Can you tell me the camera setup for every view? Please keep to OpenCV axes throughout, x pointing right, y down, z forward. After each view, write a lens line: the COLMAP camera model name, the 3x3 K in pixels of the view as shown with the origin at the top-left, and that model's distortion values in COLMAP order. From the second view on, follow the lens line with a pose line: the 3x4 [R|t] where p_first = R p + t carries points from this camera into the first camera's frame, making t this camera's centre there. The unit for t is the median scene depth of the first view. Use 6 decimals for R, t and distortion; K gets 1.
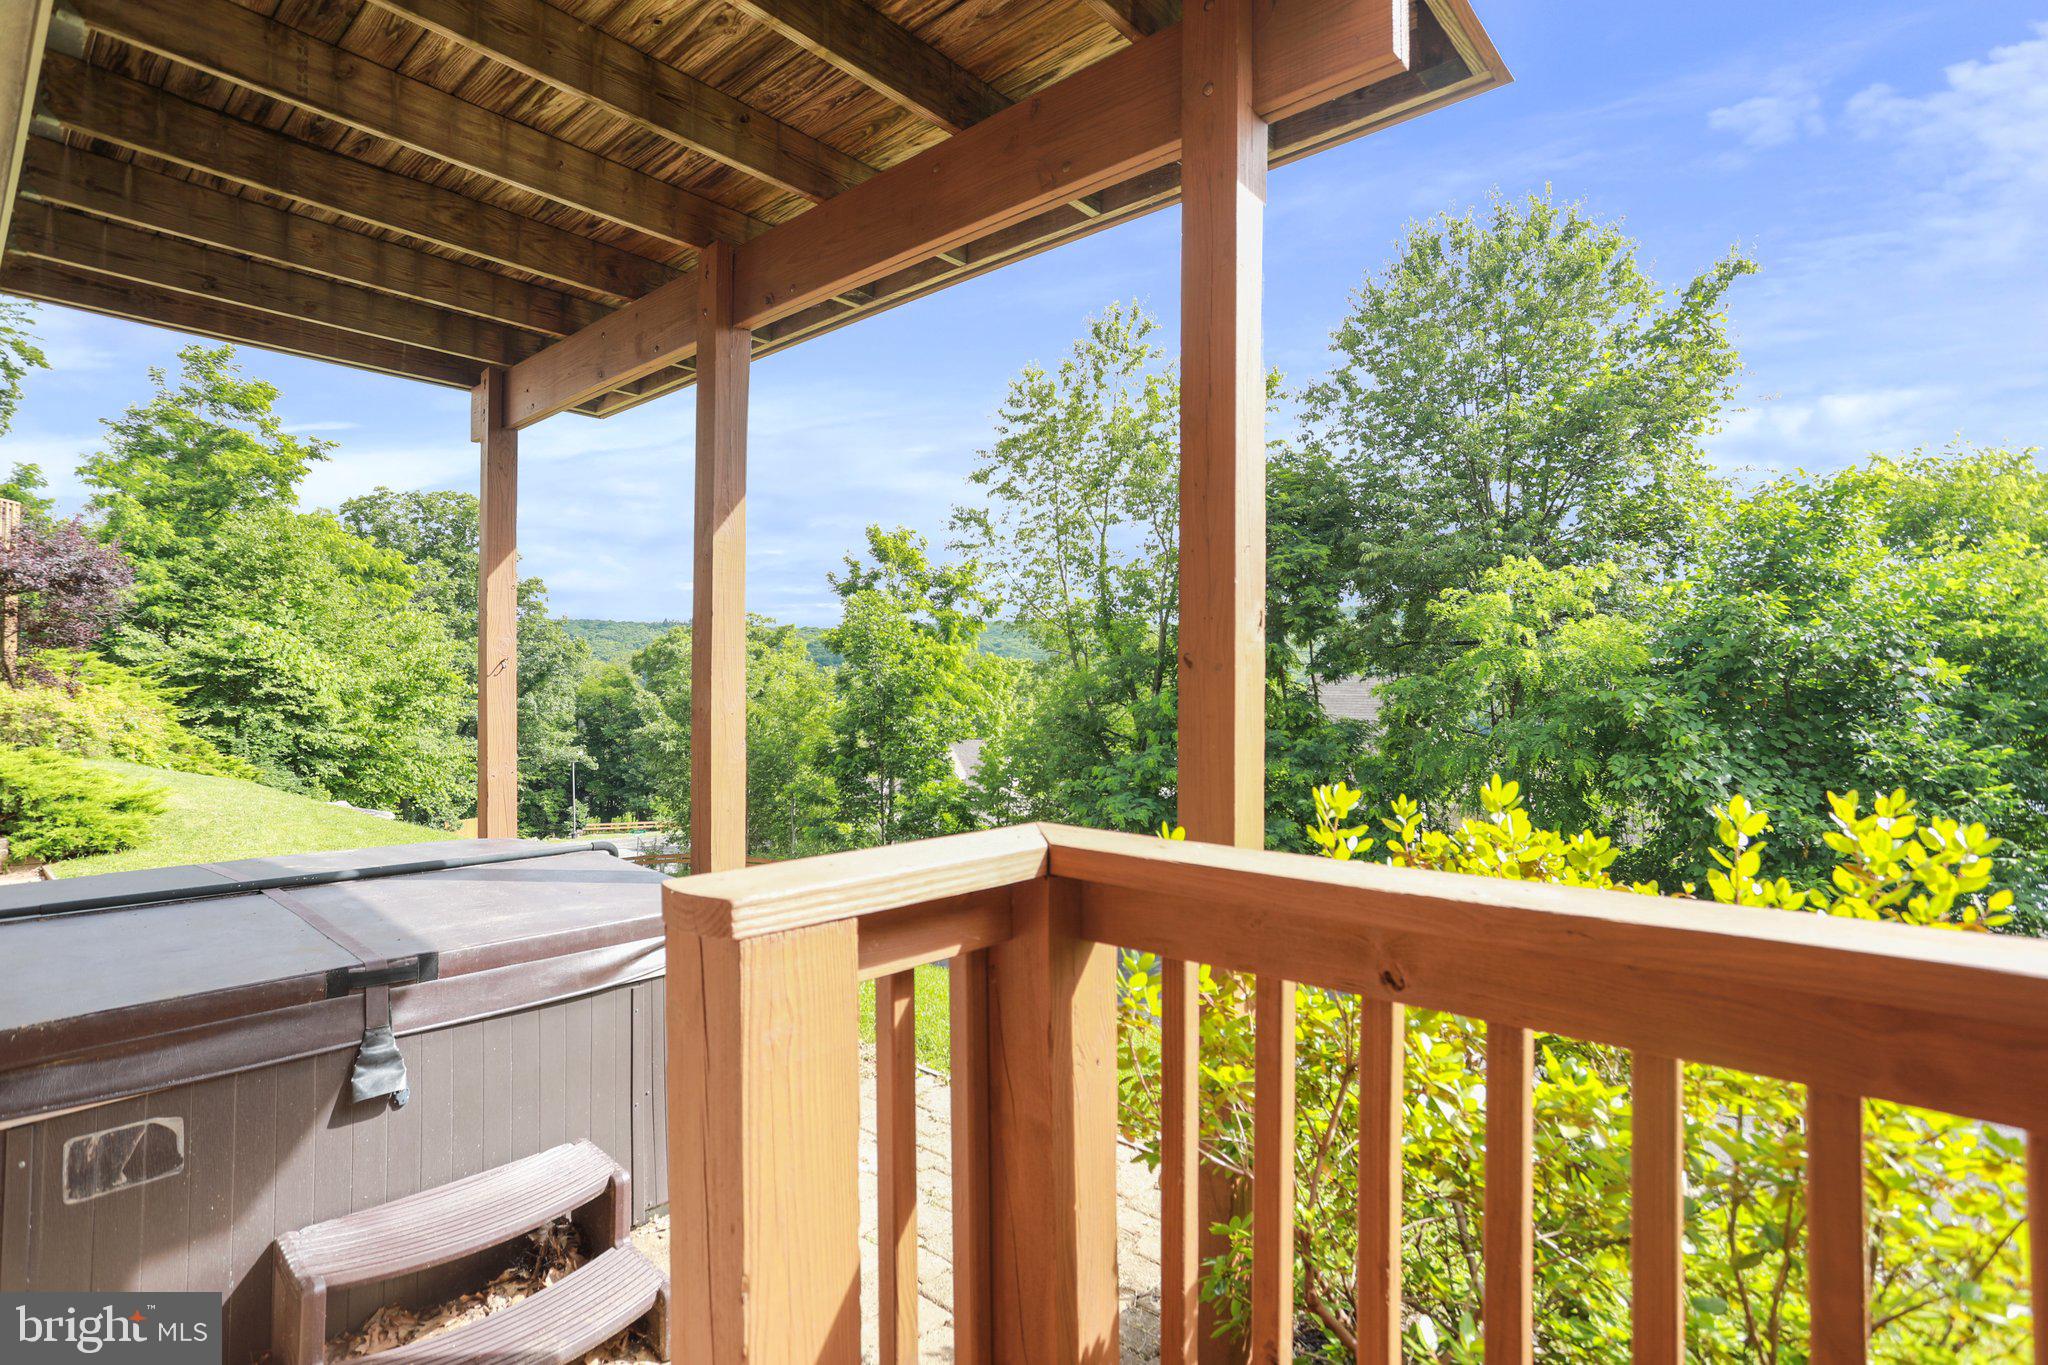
lens RADIAL K [[979.8, 0, 1028.2], [0, 979.8, 678.4], [0, 0, 1]] dist [0.004484, 0.001450]
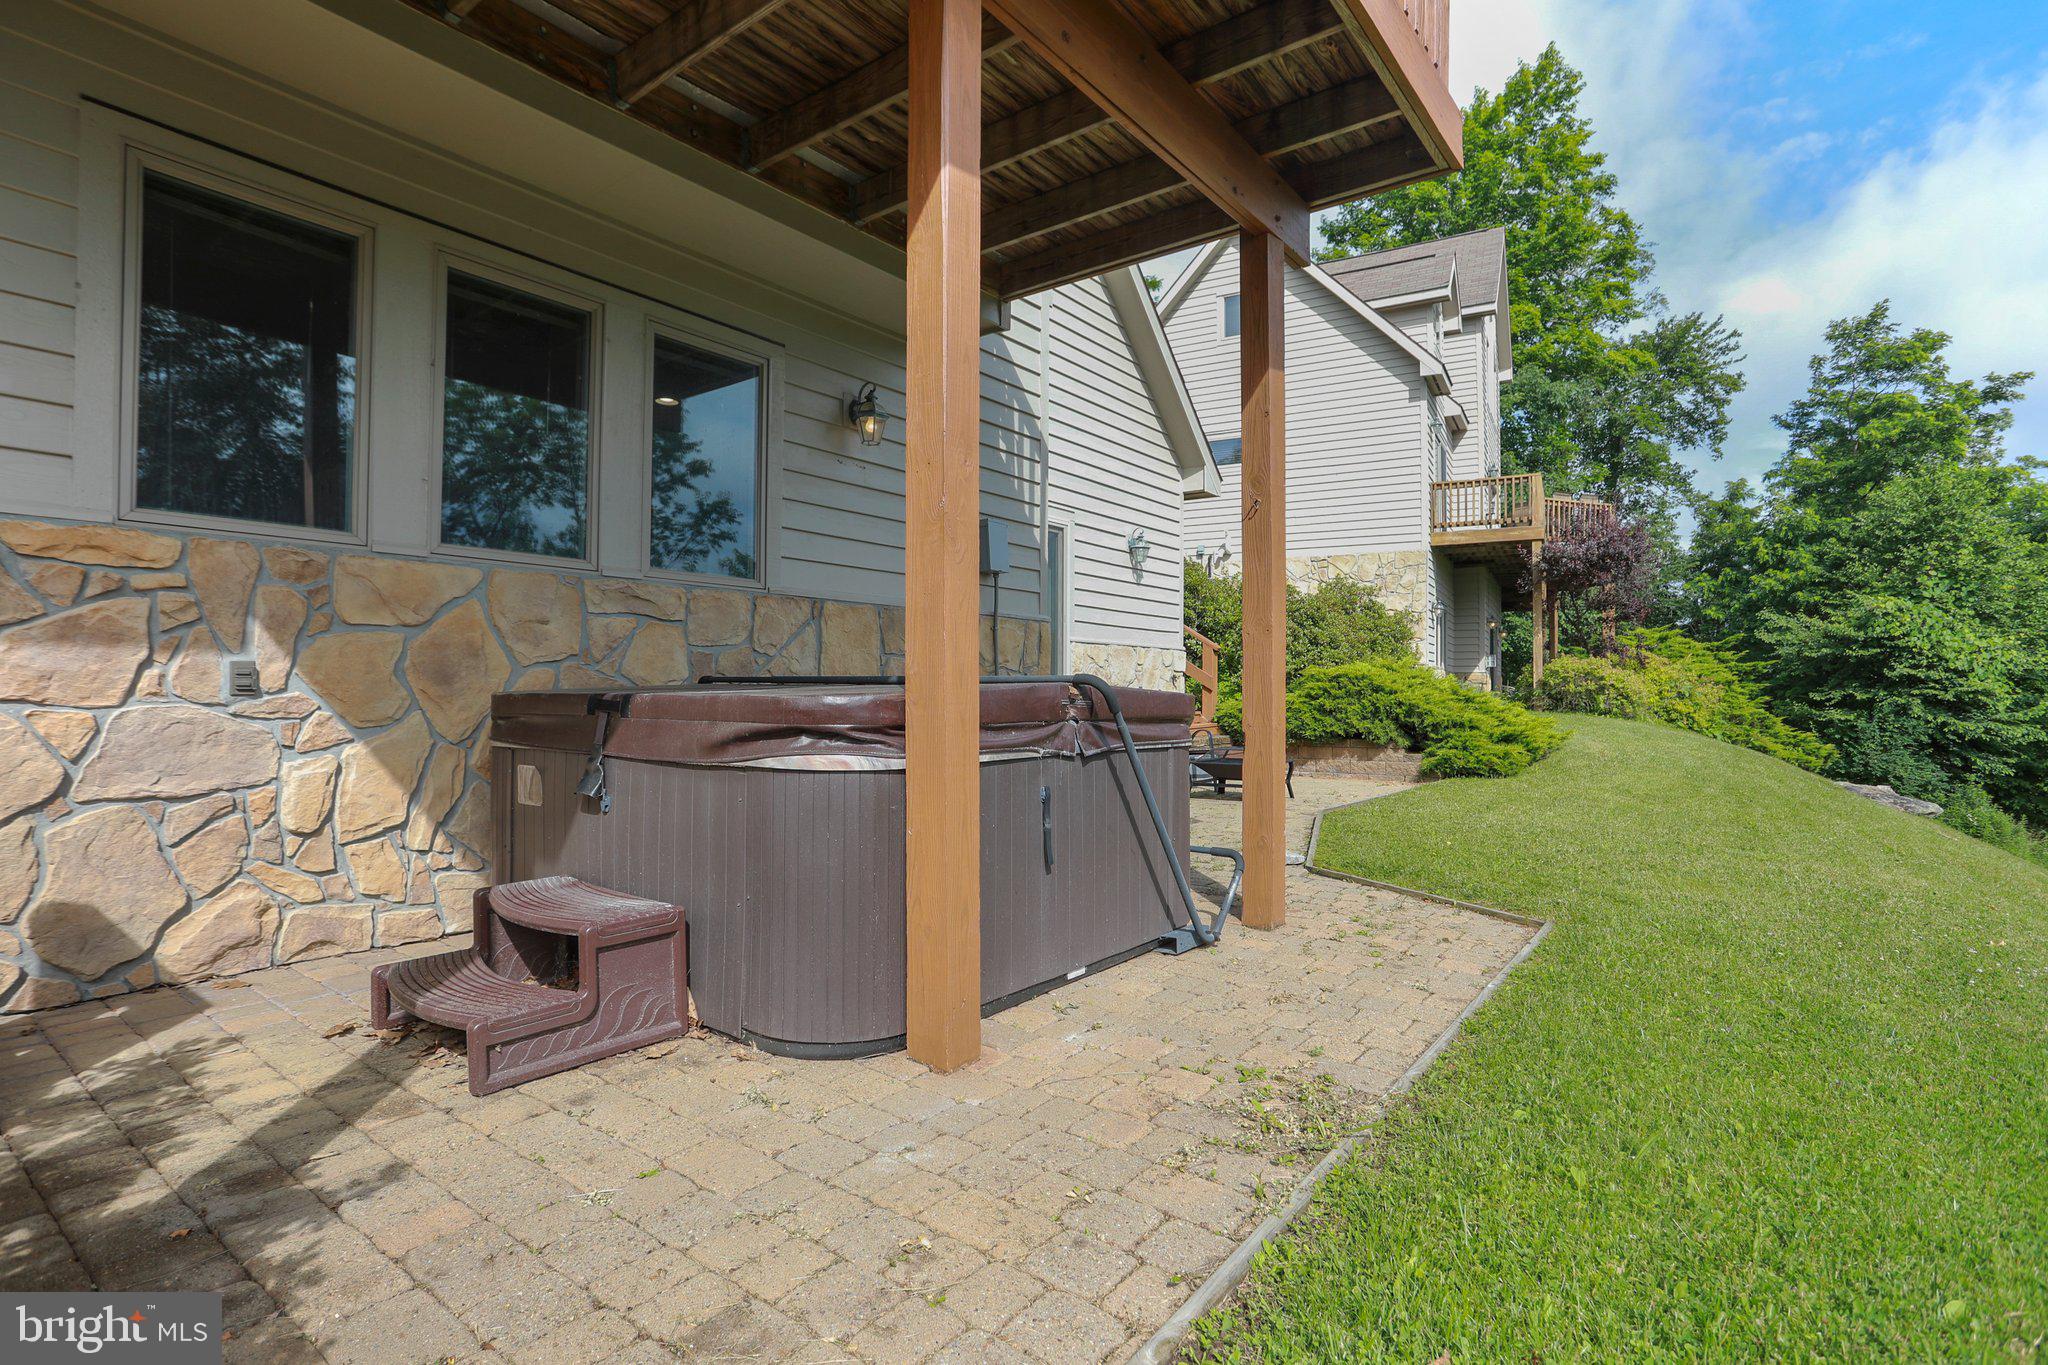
lens RADIAL K [[979.8, 0, 1027.2], [0, 979.8, 689.5], [0, 0, 1]] dist [0.004484, 0.001450]
pose [[0.080925, -0.000508, -0.996720, 0.059406], [0.004433, 0.999990, -0.000150, 0.024755], [0.996710, -0.004407, 0.080926, 0.125202]]
